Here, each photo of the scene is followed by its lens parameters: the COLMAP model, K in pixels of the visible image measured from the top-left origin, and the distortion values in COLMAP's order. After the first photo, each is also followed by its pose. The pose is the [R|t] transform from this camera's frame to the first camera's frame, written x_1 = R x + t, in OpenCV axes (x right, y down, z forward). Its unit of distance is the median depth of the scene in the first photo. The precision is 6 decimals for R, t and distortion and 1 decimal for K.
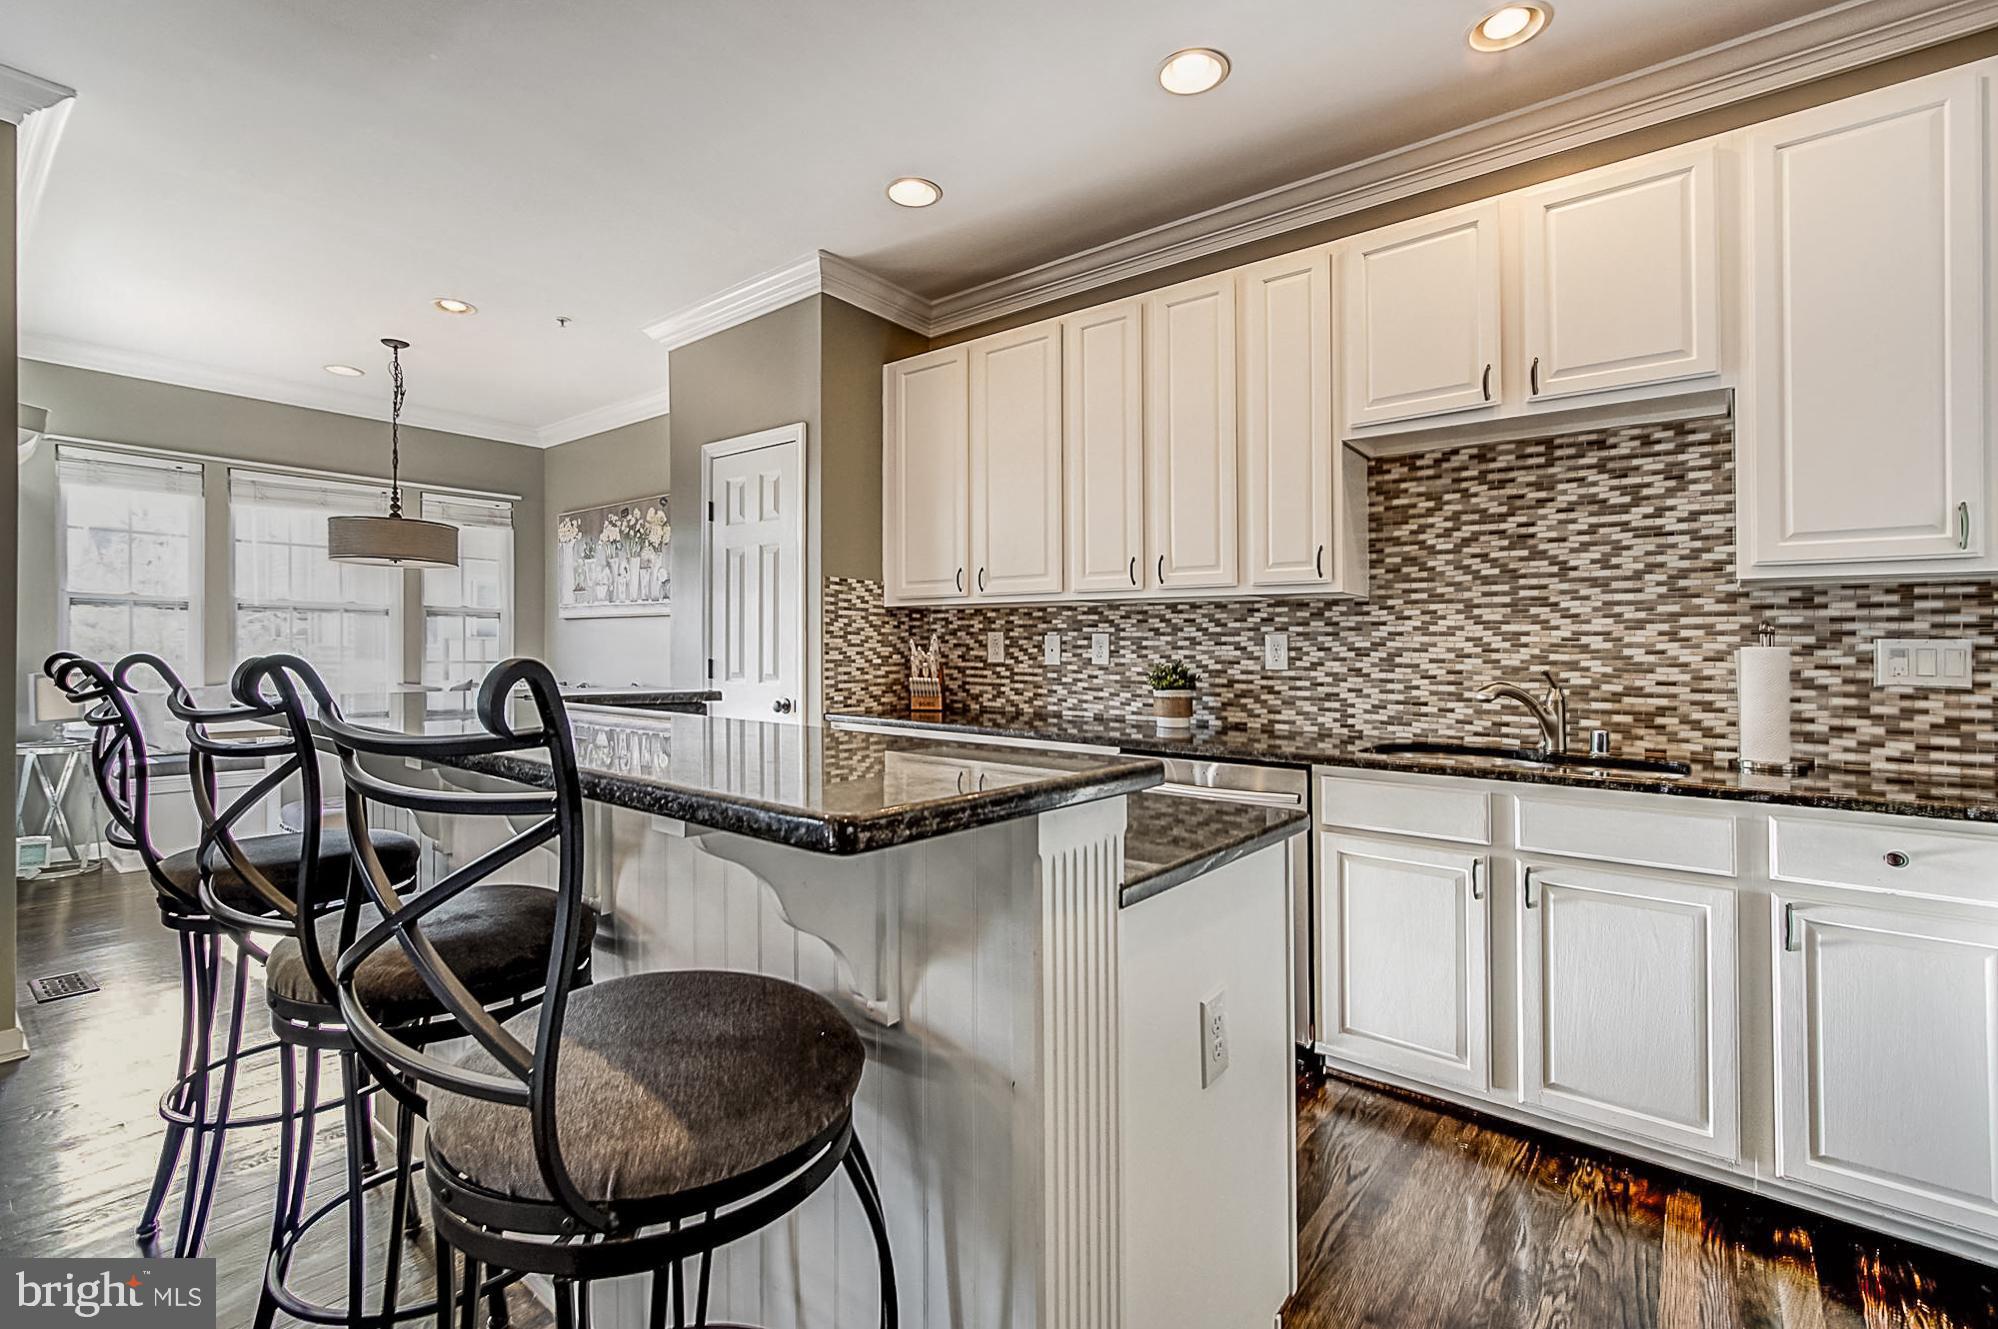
lens RADIAL K [[900.3, 0, 993.4], [0, 900.3, 657.2], [0, 0, 1]] dist [-0.000421, 0.000524]
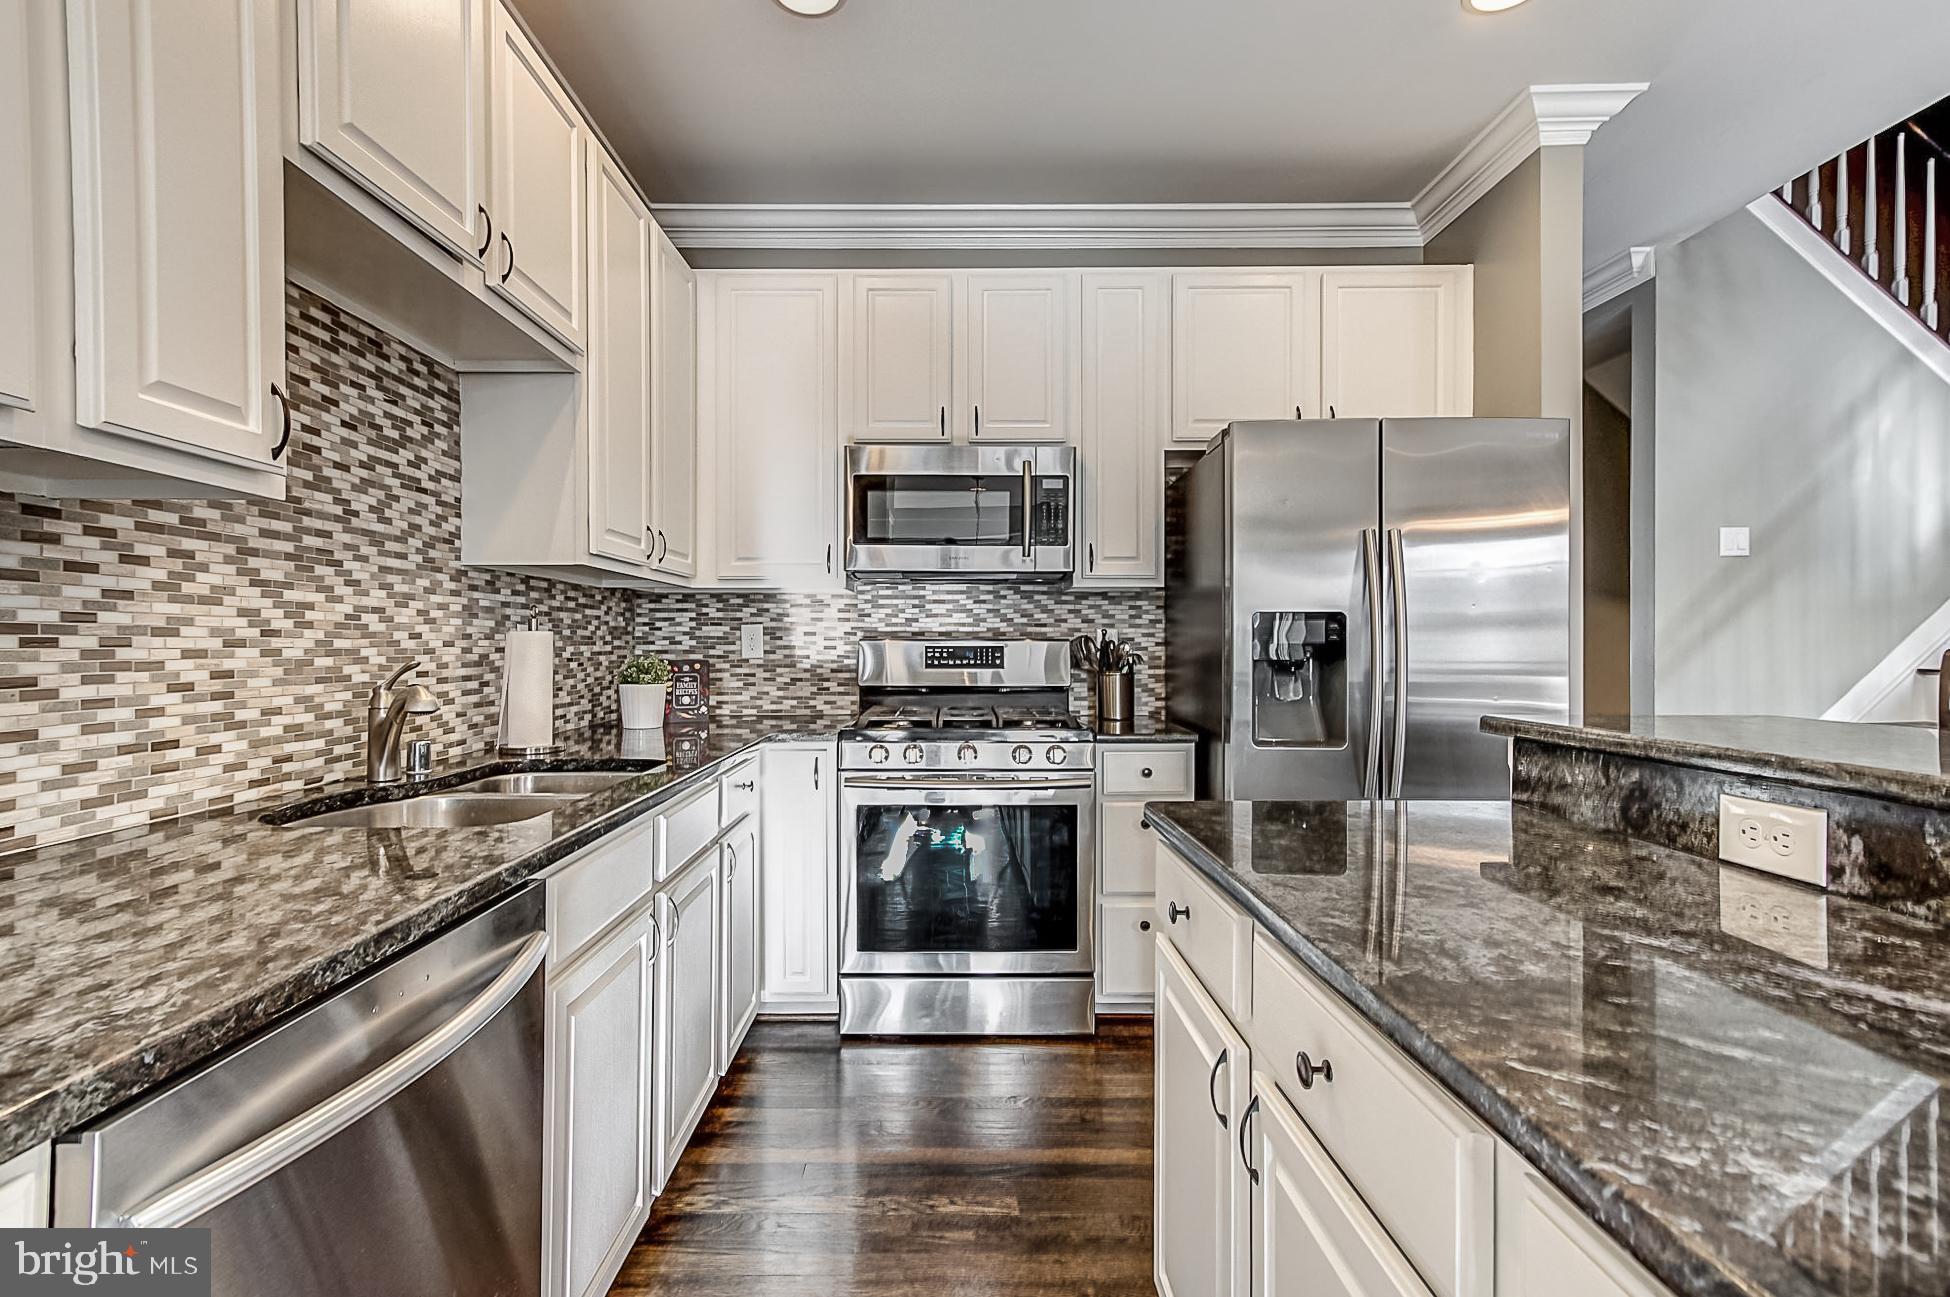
lens RADIAL K [[858.7, 0, 968.8], [0, 858.7, 640.6], [0, 0, 1]] dist [-0.000737, 0.000531]
pose [[-0.641898, -0.006558, 0.766762, -0.143958], [0.000766, 0.999957, 0.009194, -0.007052], [-0.766789, 0.006488, -0.641866, 0.971034]]
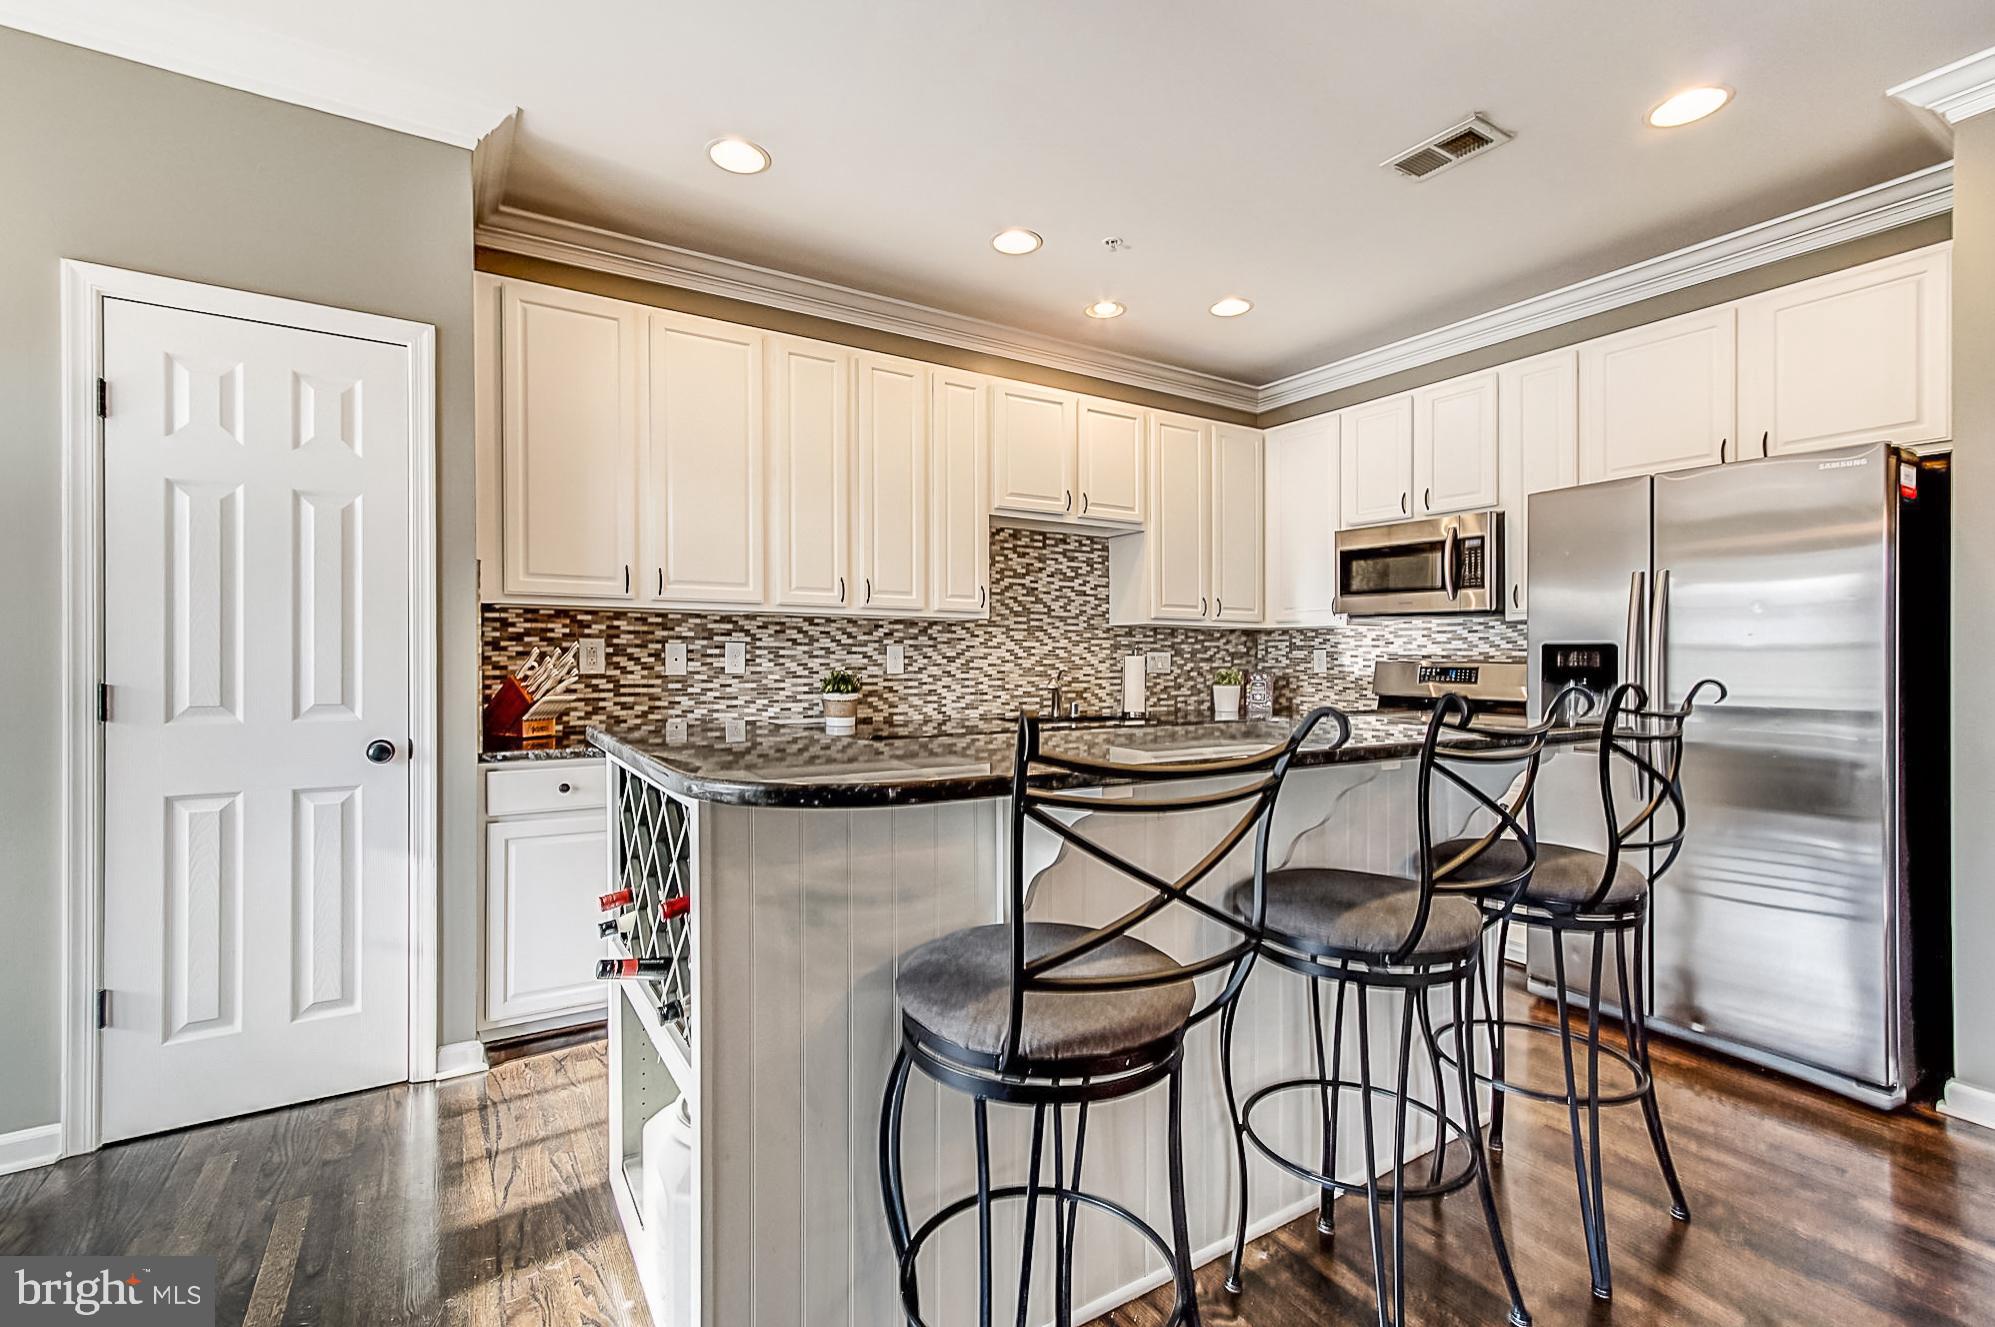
lens RADIAL K [[898.9, 0, 991.9], [0, 898.9, 656.2], [0, 0, 1]] dist [-0.000421, 0.000524]
pose [[0.318908, -0.009236, 0.947741, -0.945762], [0.004224, 0.999956, 0.008323, -0.022869], [-0.947776, 0.001349, 0.318933, 0.511859]]
